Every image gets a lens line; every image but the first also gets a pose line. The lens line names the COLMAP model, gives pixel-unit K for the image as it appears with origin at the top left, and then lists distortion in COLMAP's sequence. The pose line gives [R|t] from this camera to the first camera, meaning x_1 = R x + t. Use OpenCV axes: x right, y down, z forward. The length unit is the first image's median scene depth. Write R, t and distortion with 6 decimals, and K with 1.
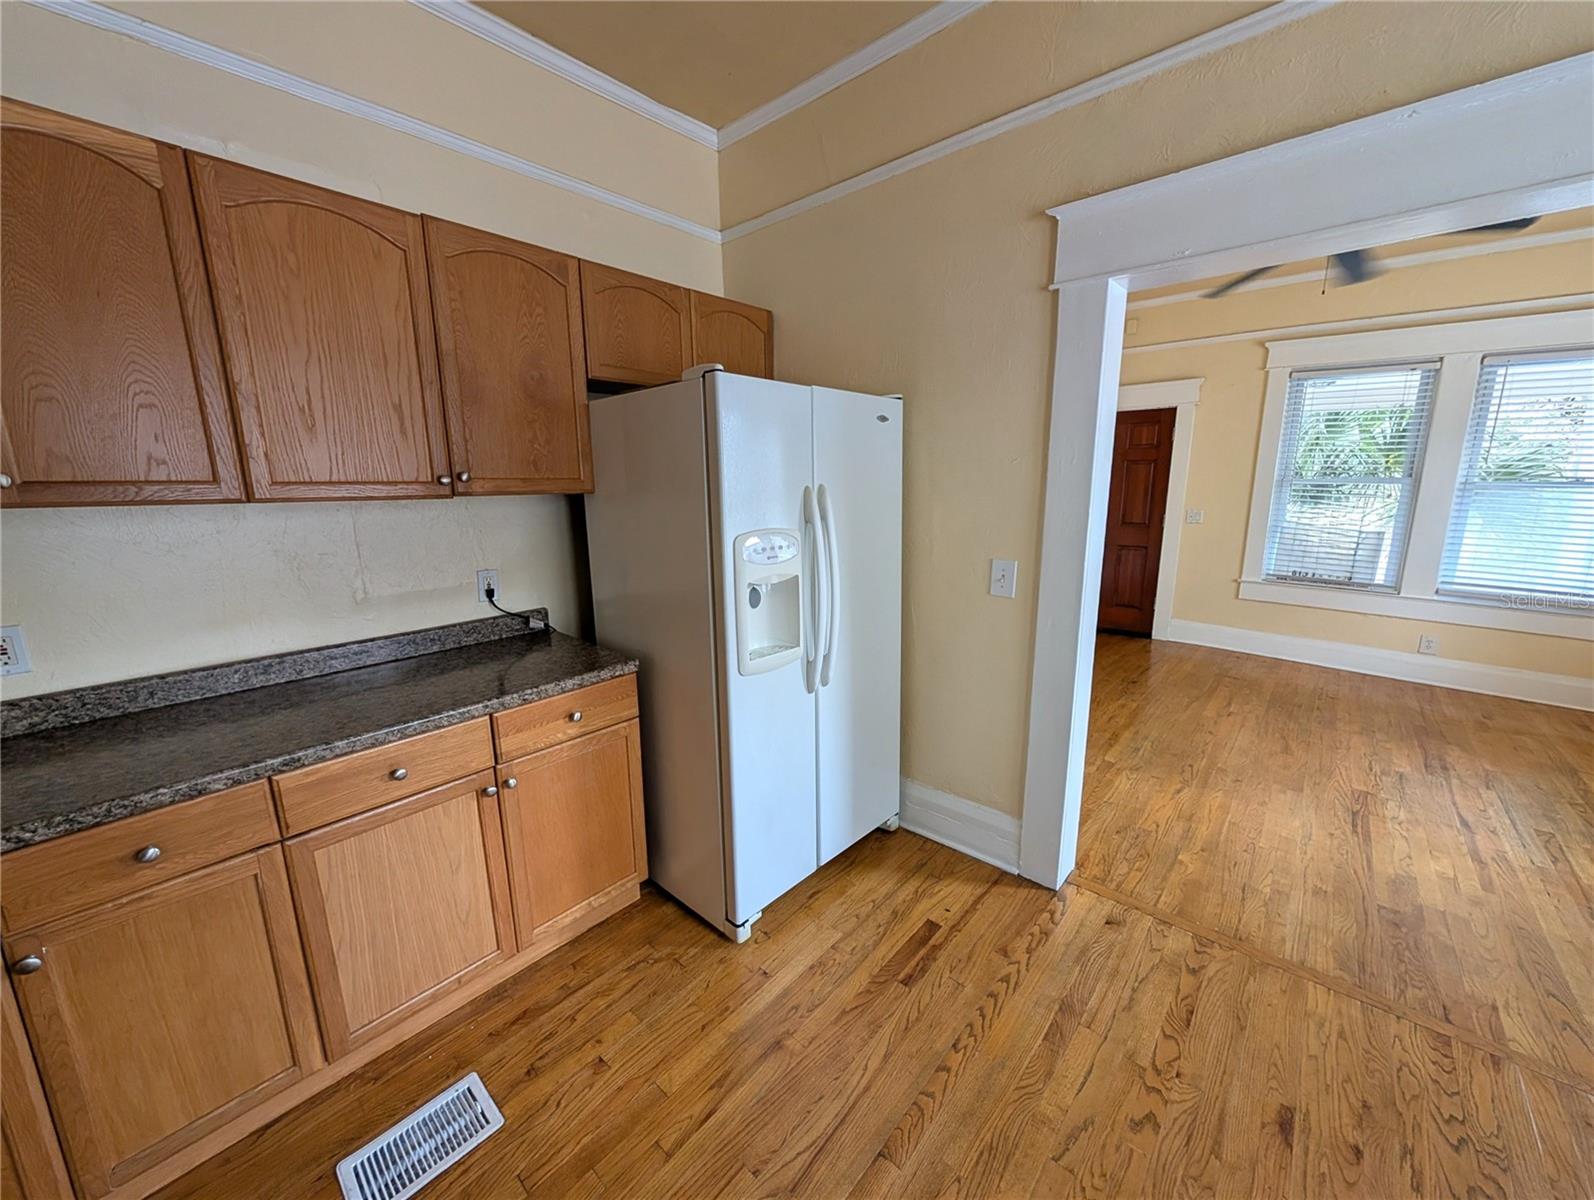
lens RADIAL K [[599.2, 0, 793.5], [0, 599.2, 599.4], [0, 0, 1]] dist [-0.002601, 0.000748]
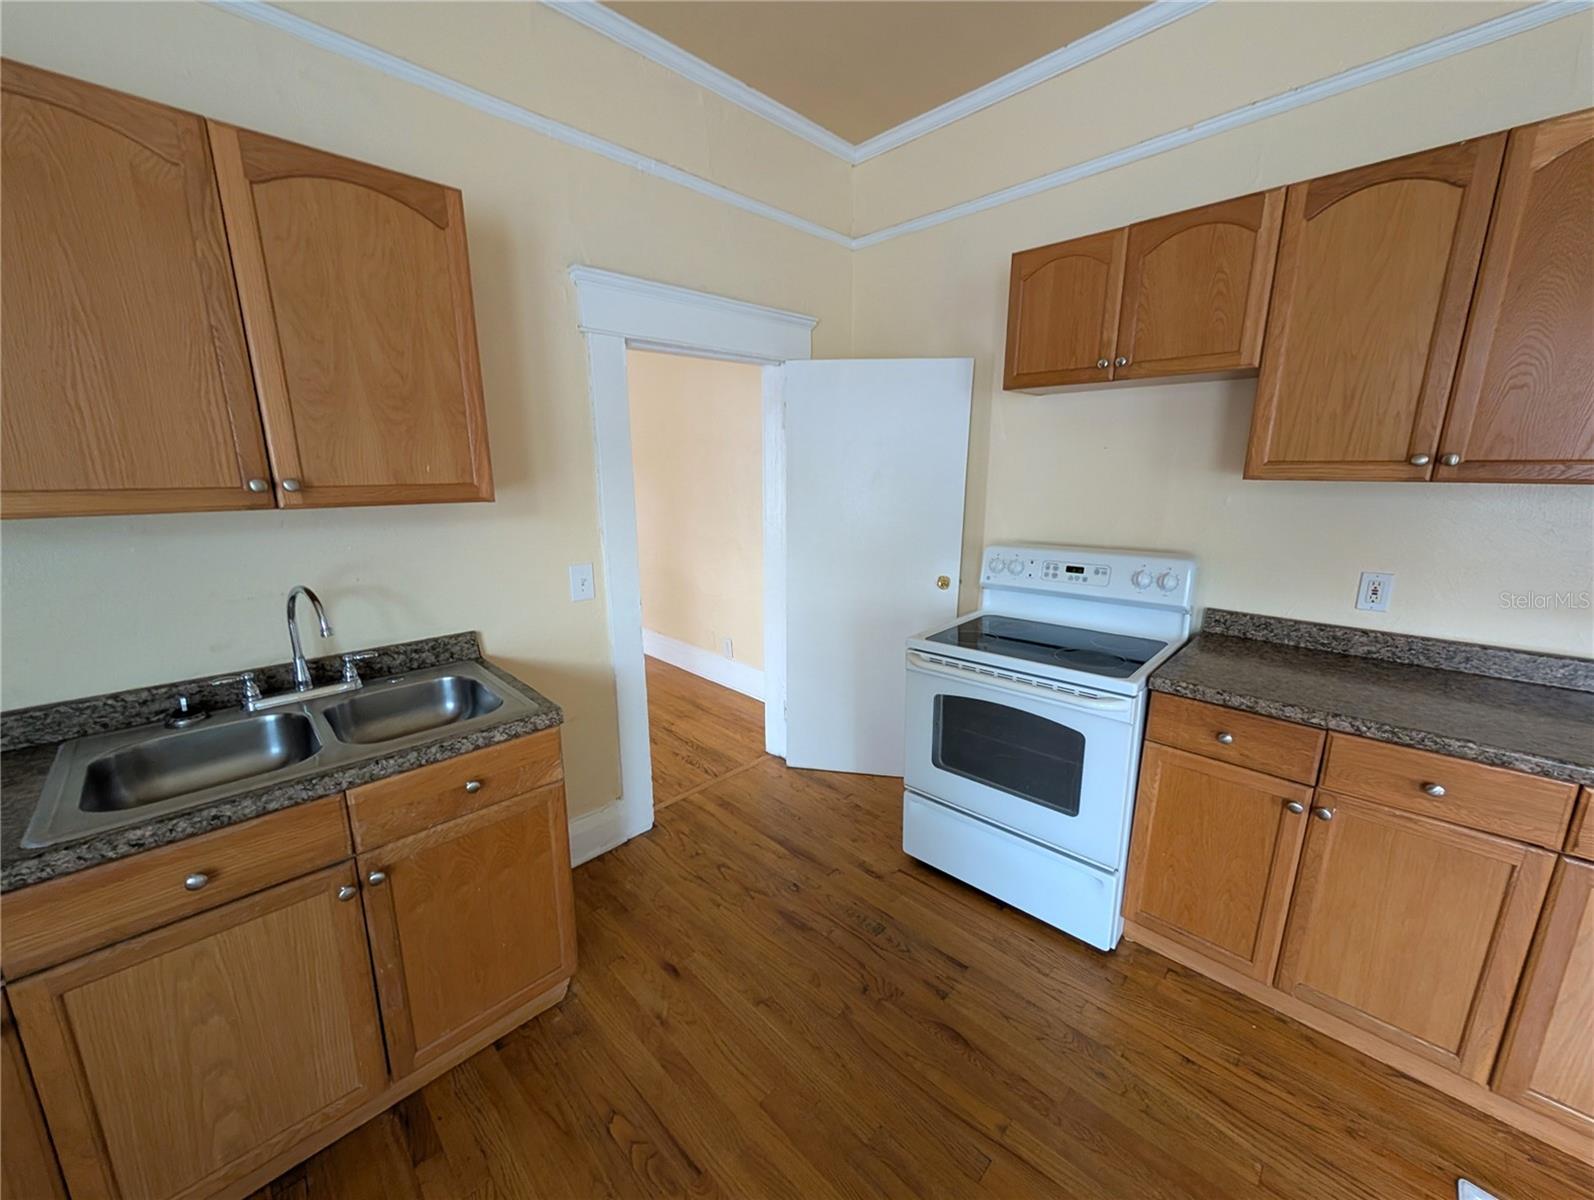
lens RADIAL K [[599.2, 0, 793.9], [0, 599.2, 602.1], [0, 0, 1]] dist [-0.002601, 0.000748]
pose [[-0.049658, 0.230729, -0.971750, 0.006166], [-0.188504, 0.953299, 0.235981, 0.026955], [0.980816, 0.194897, -0.003845, -0.157869]]
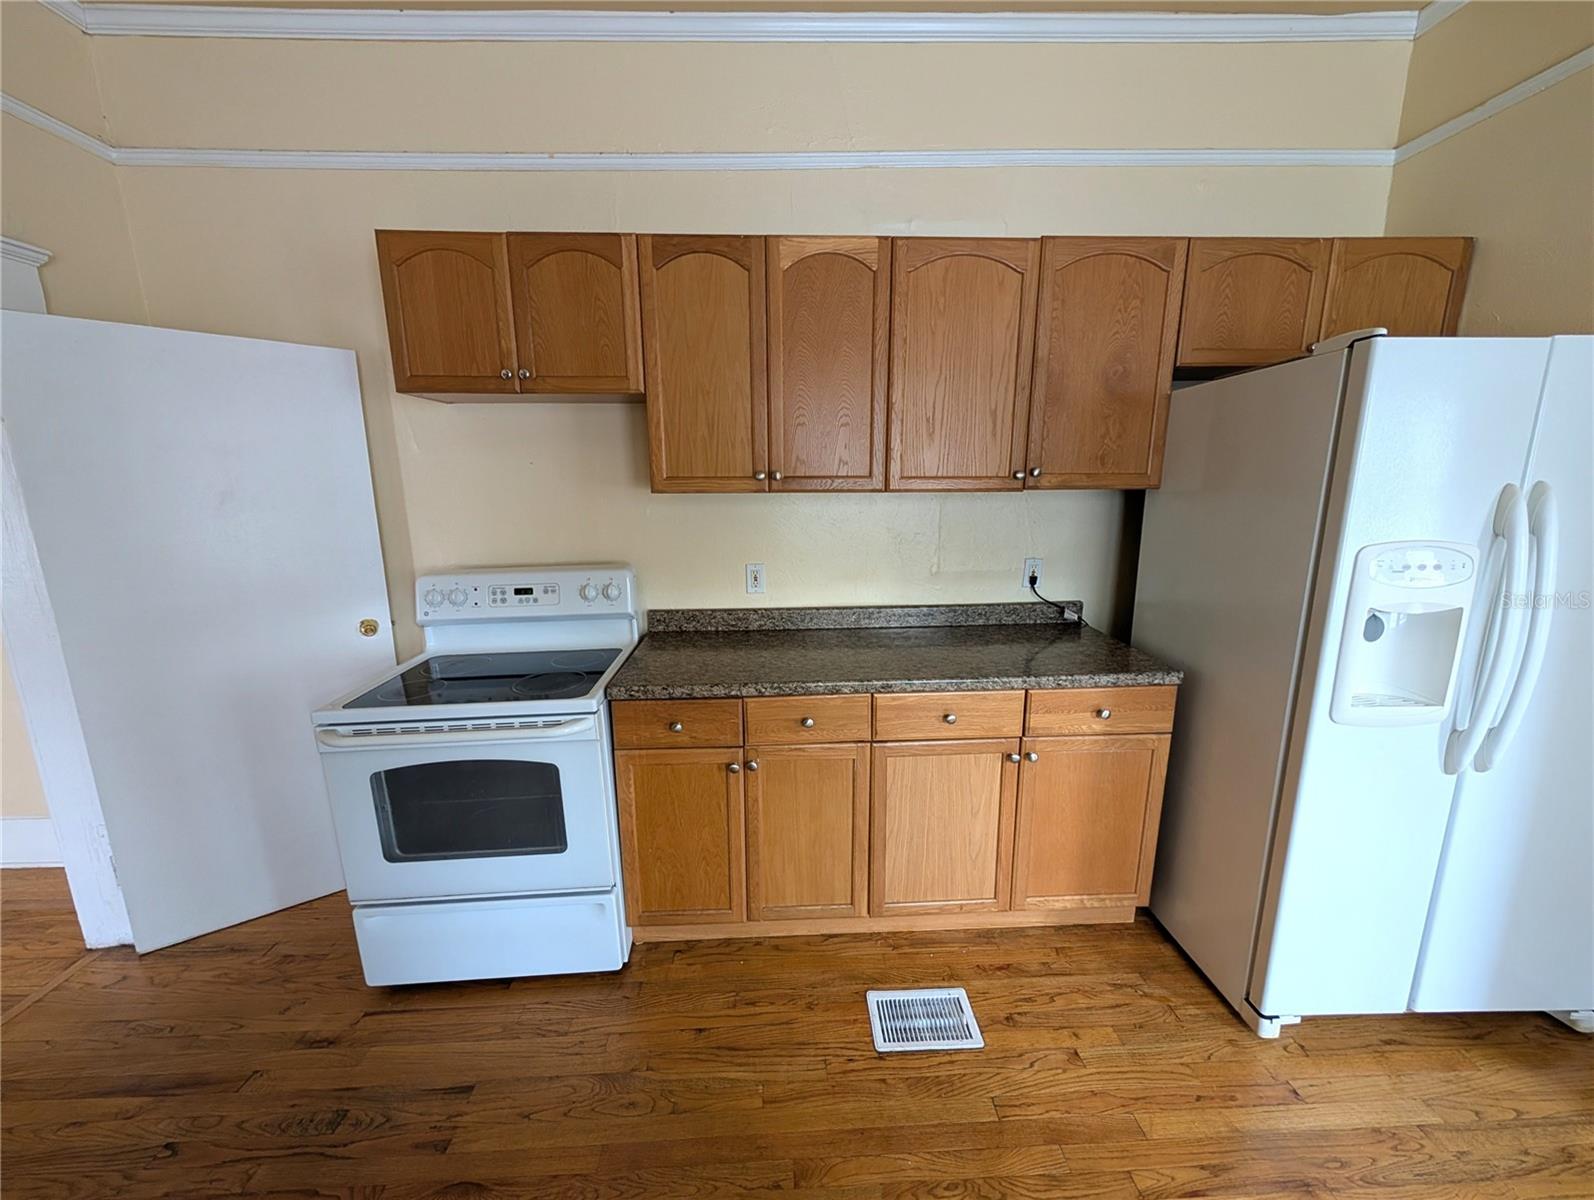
lens RADIAL K [[599.2, 0, 793.3], [0, 599.2, 600.8], [0, 0, 1]] dist [-0.002601, 0.000748]
pose [[0.695665, 0.147166, -0.703131, -0.048066], [-0.138775, 0.987885, 0.069463, 0.012062], [0.704835, 0.049254, 0.707659, -0.069964]]
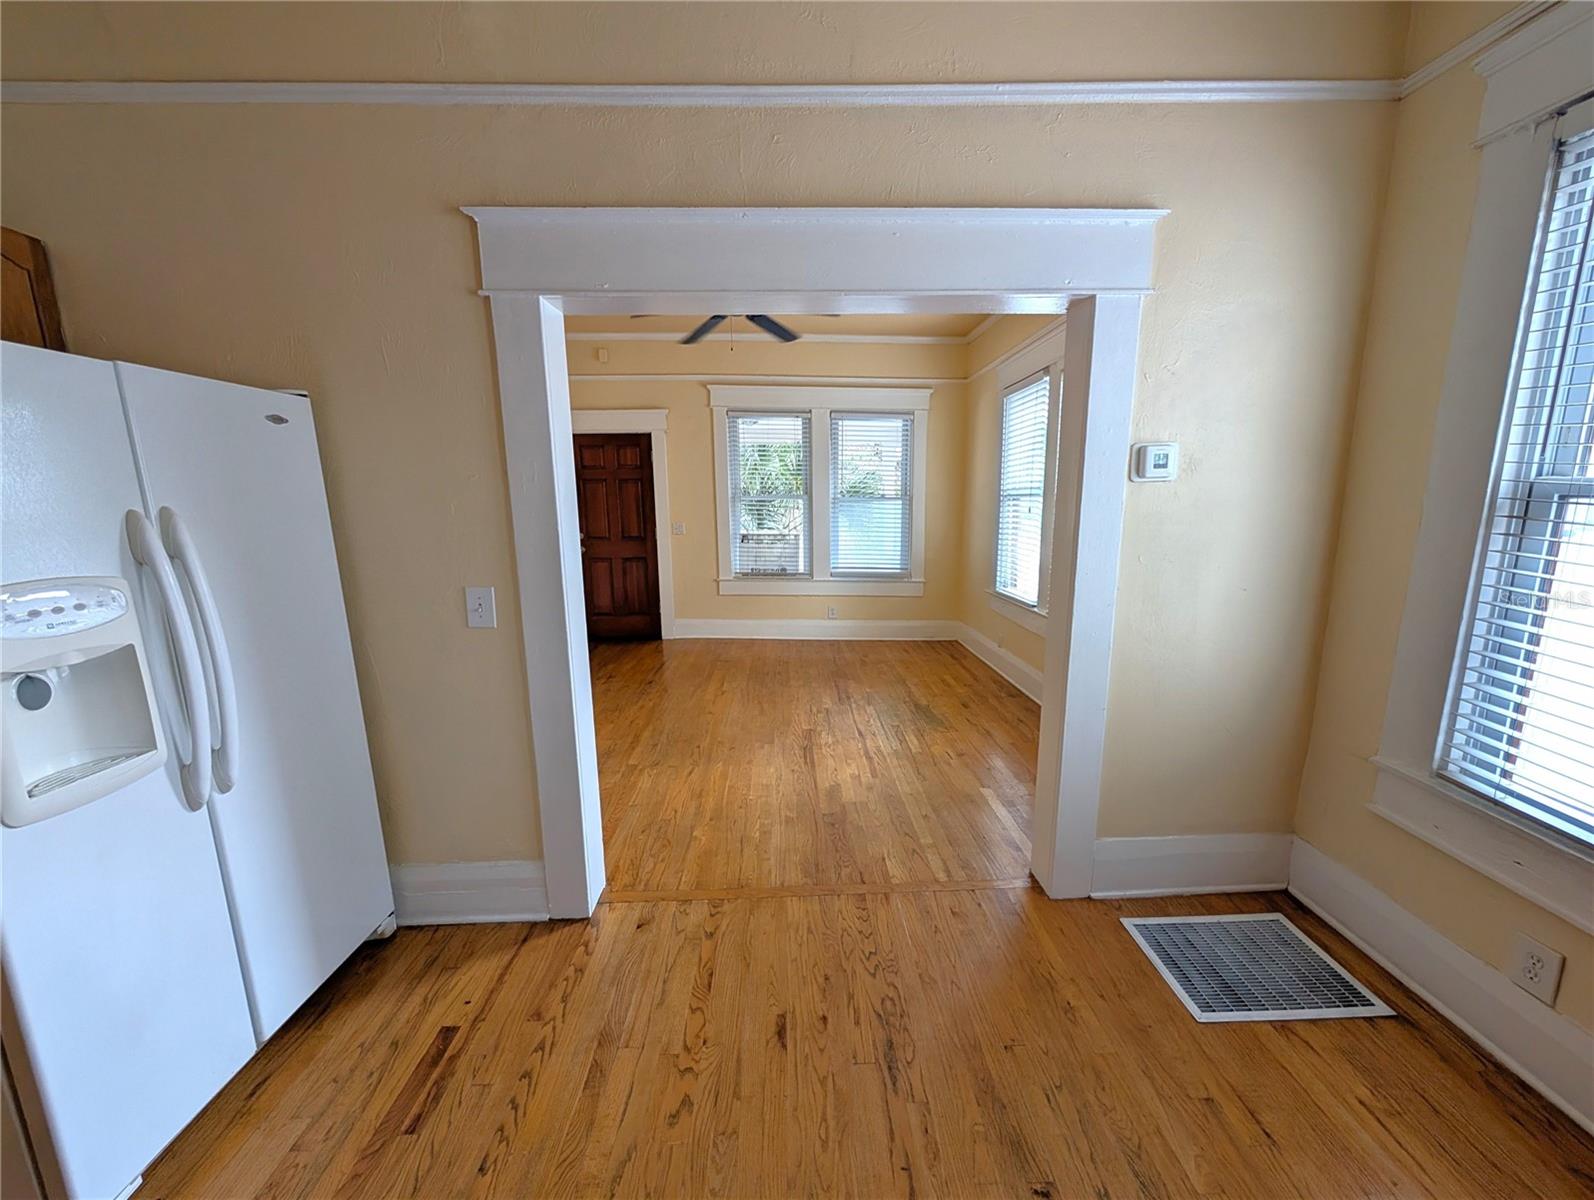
lens RADIAL K [[599.2, 0, 794.7], [0, 599.2, 598.6], [0, 0, 1]] dist [-0.002601, 0.000748]
pose [[0.730830, -0.118353, 0.672221, 0.104626], [0.137910, 0.990144, 0.024394, -0.005913], [-0.668483, 0.074878, 0.739949, 0.020321]]
